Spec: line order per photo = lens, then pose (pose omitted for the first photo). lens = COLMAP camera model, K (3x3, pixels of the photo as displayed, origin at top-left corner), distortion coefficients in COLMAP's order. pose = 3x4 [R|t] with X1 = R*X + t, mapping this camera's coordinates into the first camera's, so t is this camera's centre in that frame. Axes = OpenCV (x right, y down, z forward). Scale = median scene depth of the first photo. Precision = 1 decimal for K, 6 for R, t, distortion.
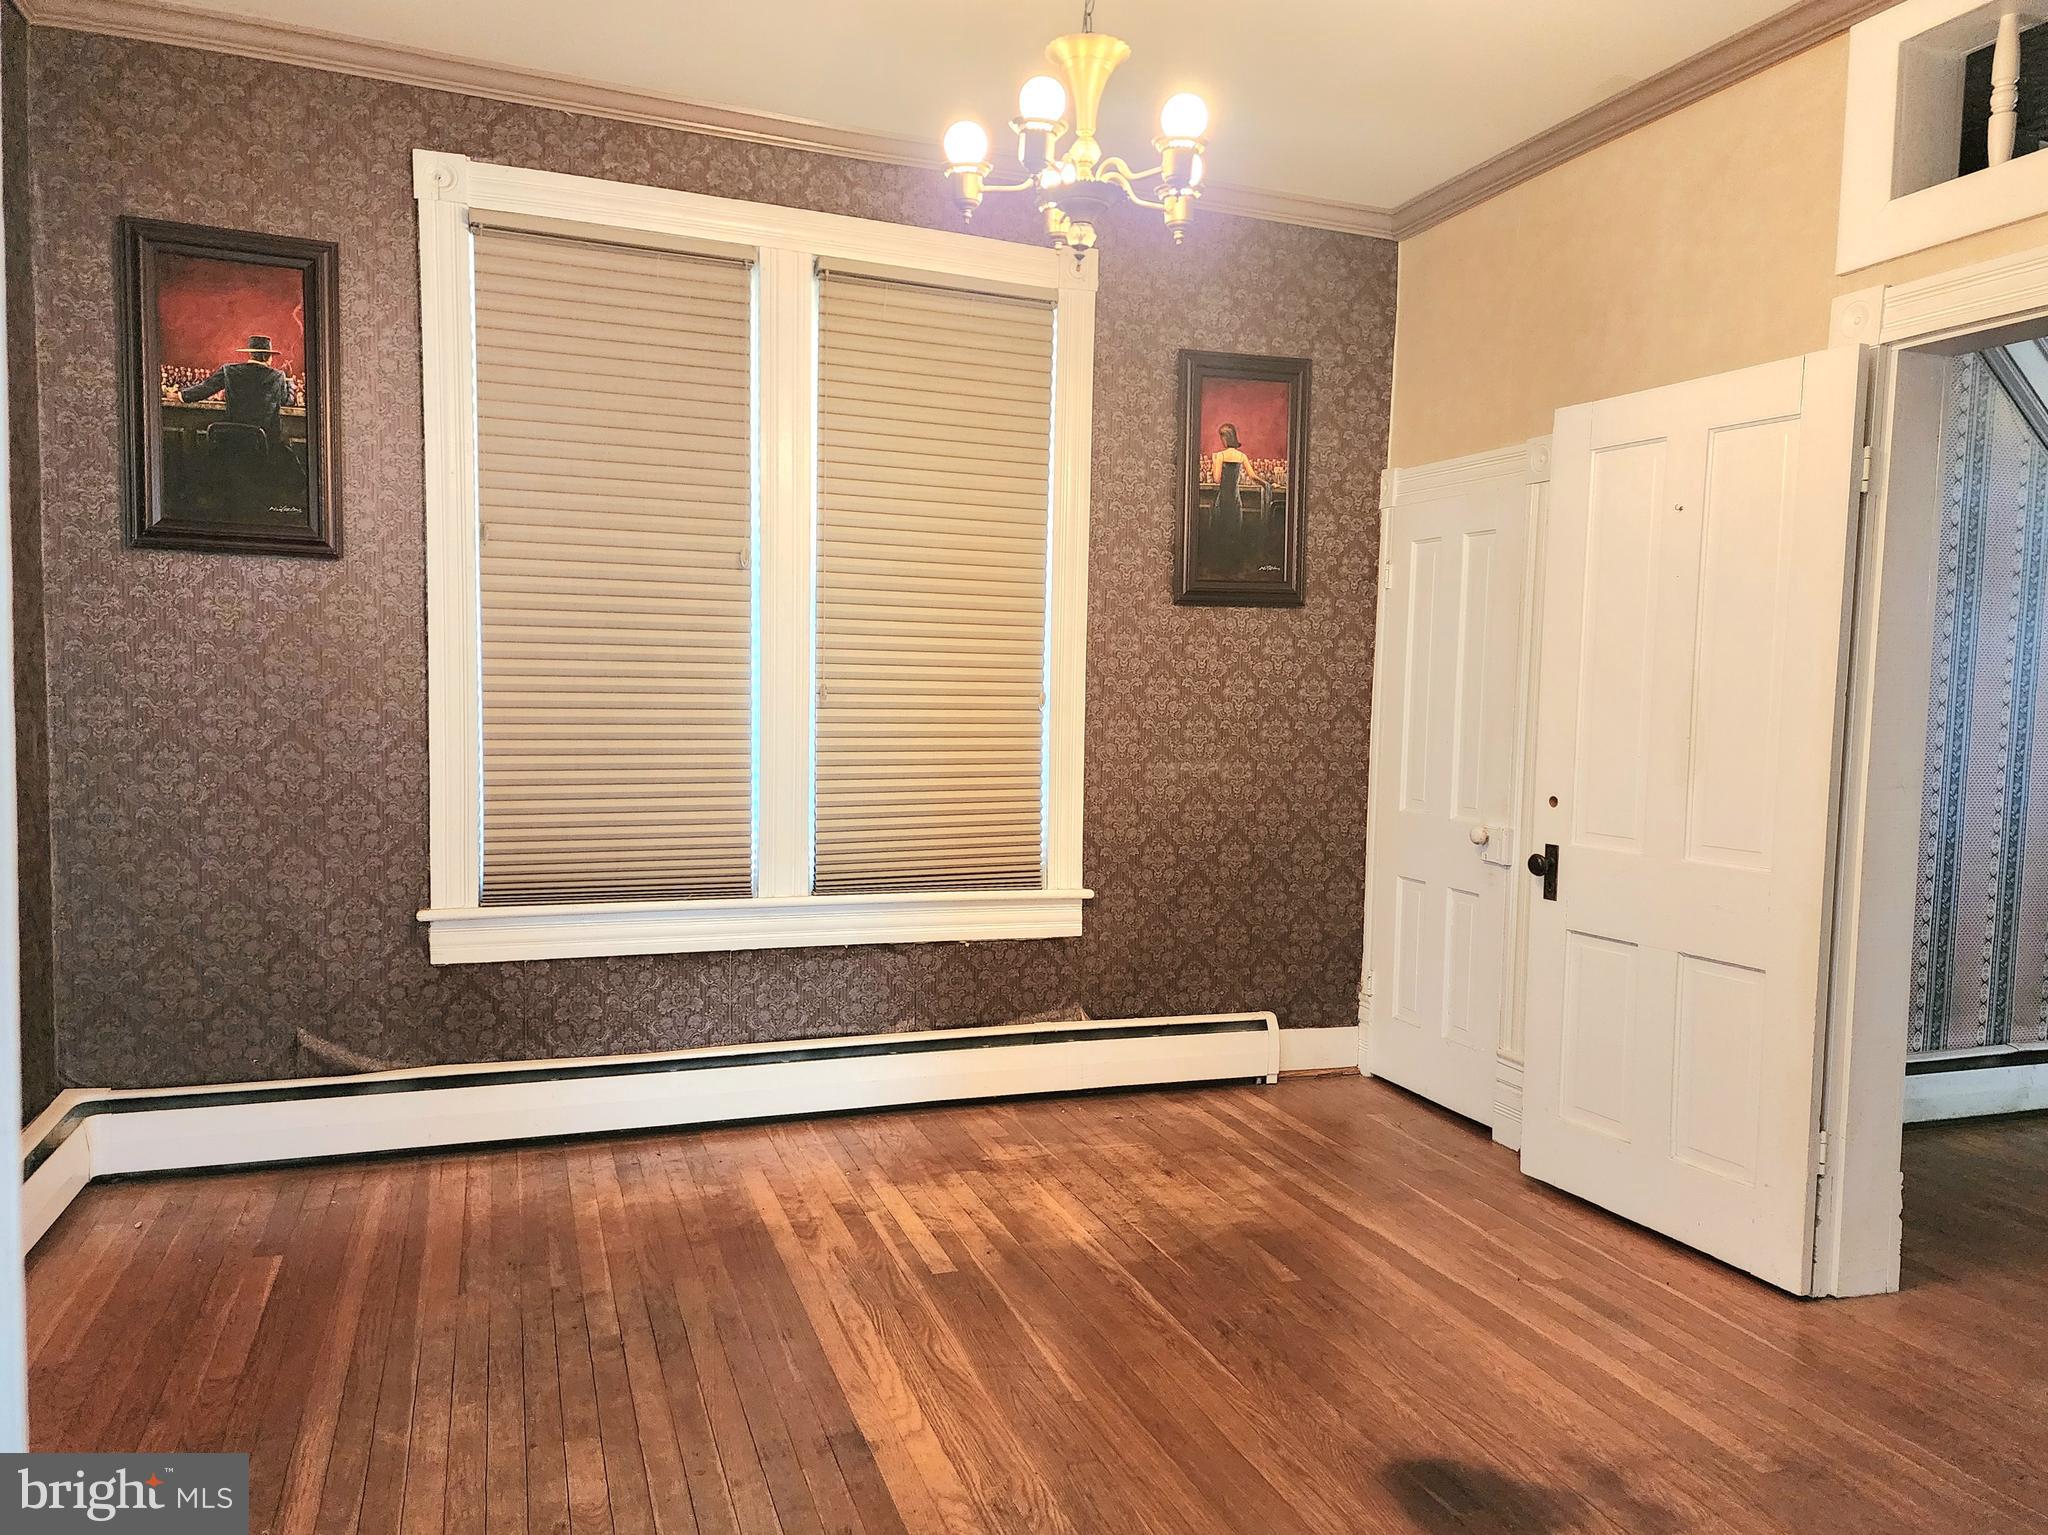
lens RADIAL K [[1405.9, 0, 1028.9], [0, 1405.9, 769.8], [0, 0, 1]] dist [0.082324, -0.073342]
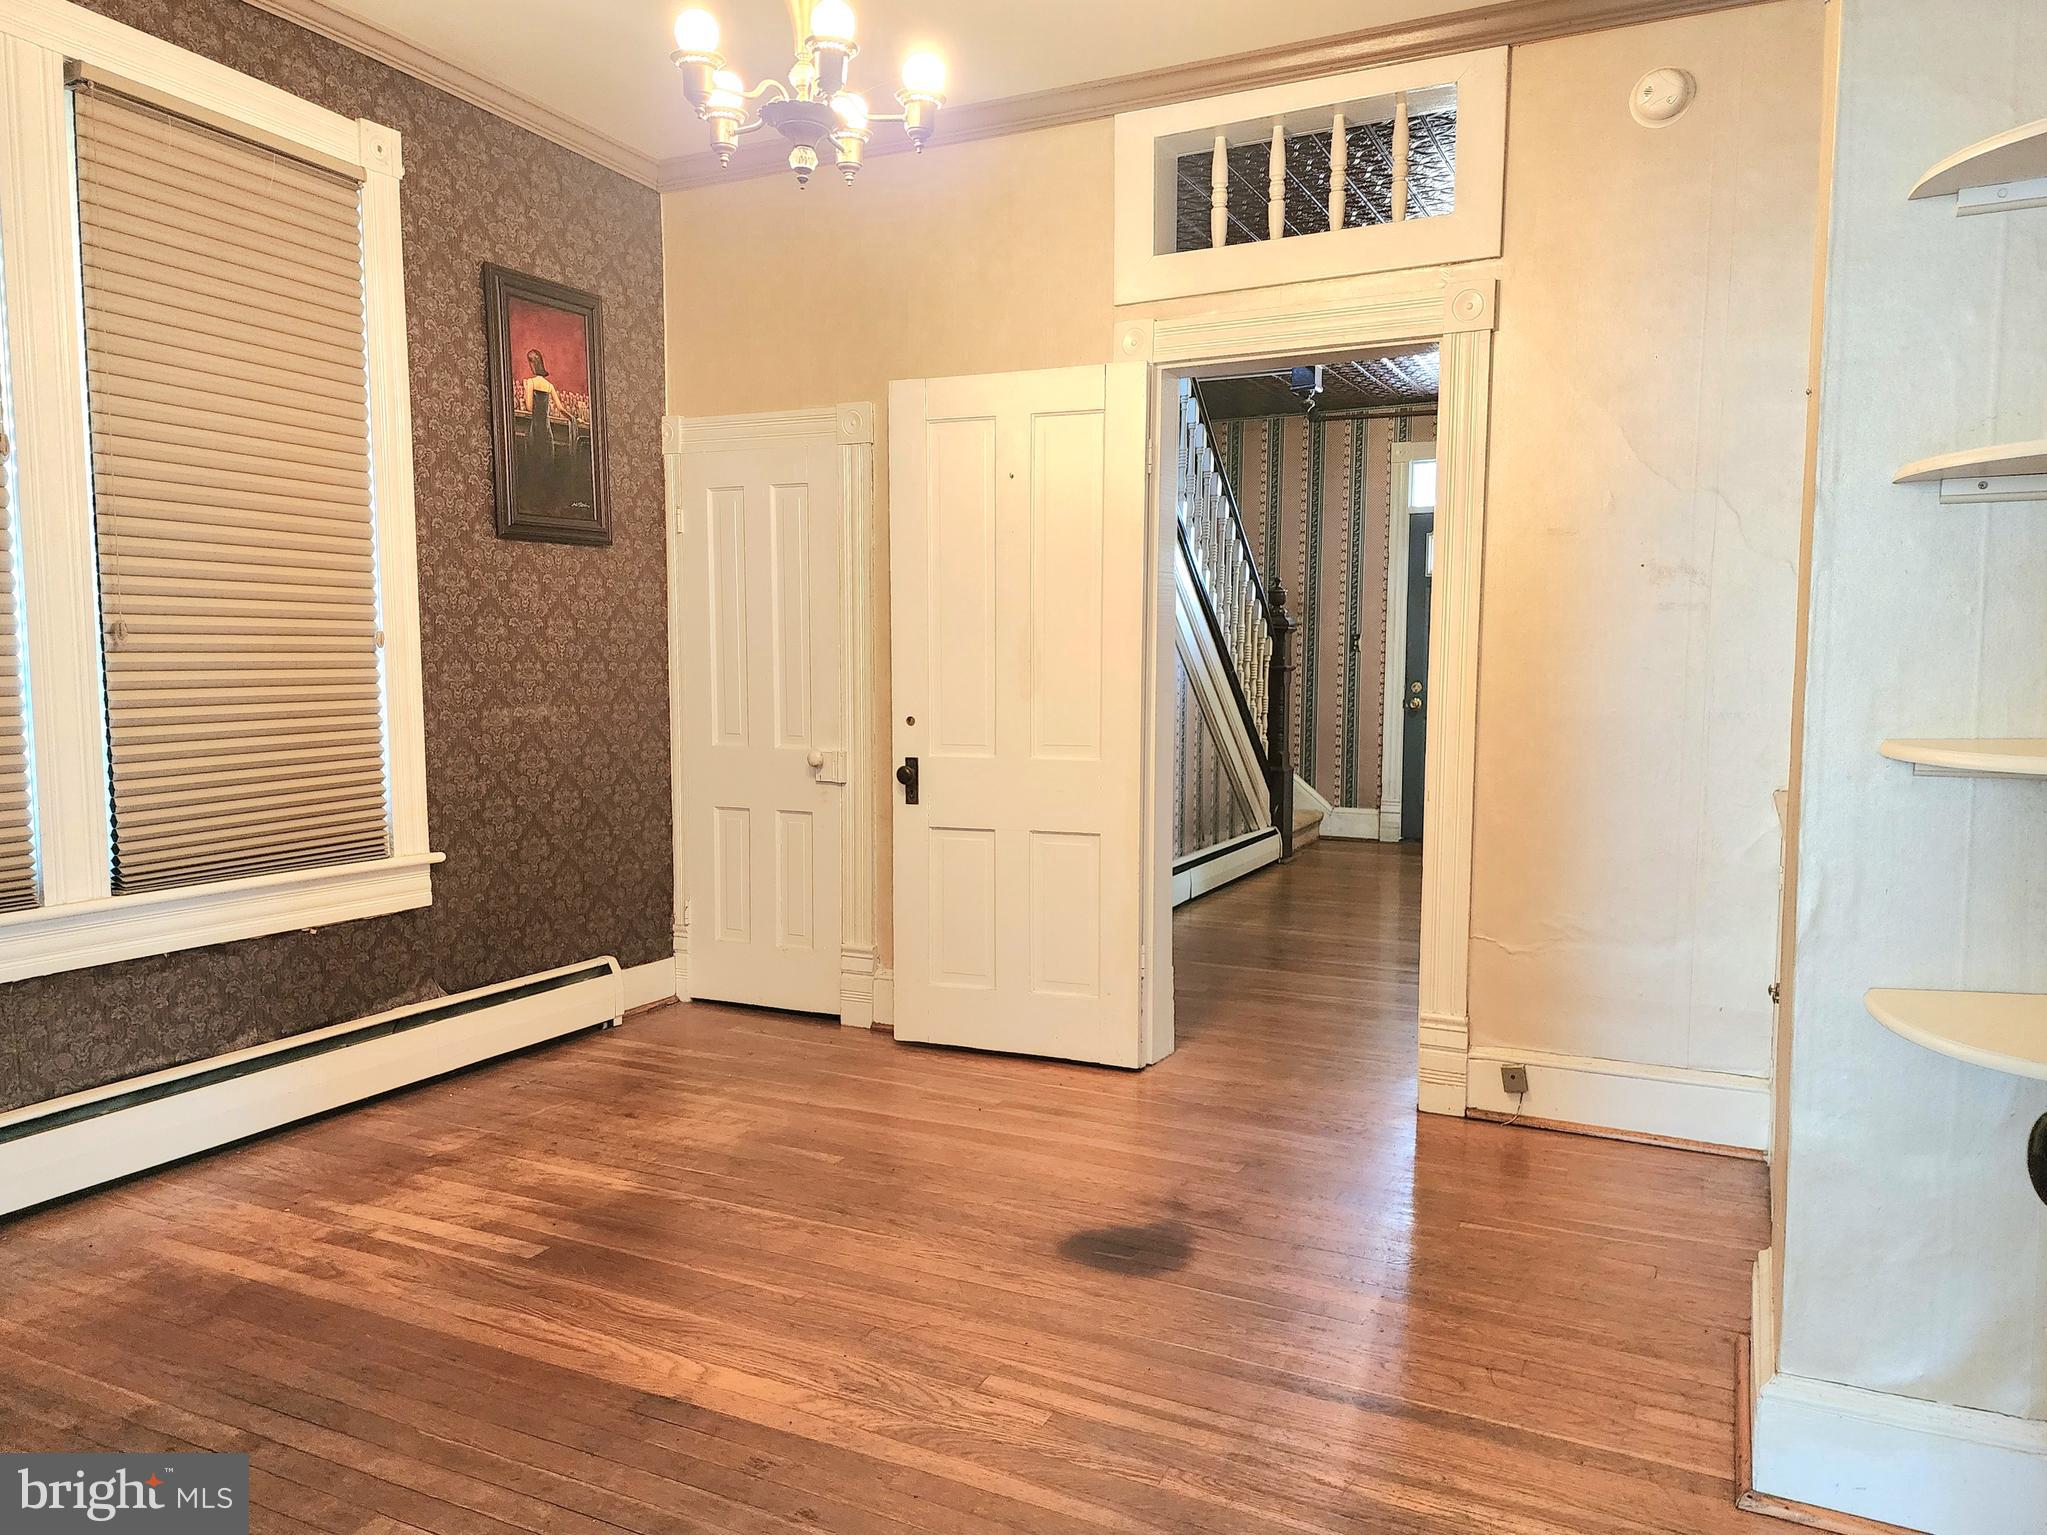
lens RADIAL K [[1405.2, 0, 1028.6], [0, 1405.2, 776.7], [0, 0, 1]] dist [0.082324, -0.073342]
pose [[0.720825, -0.079165, 0.688582, -0.322707], [0.058953, 0.996859, 0.052893, 0.011607], [-0.690606, 0.002467, 0.723227, 0.081409]]
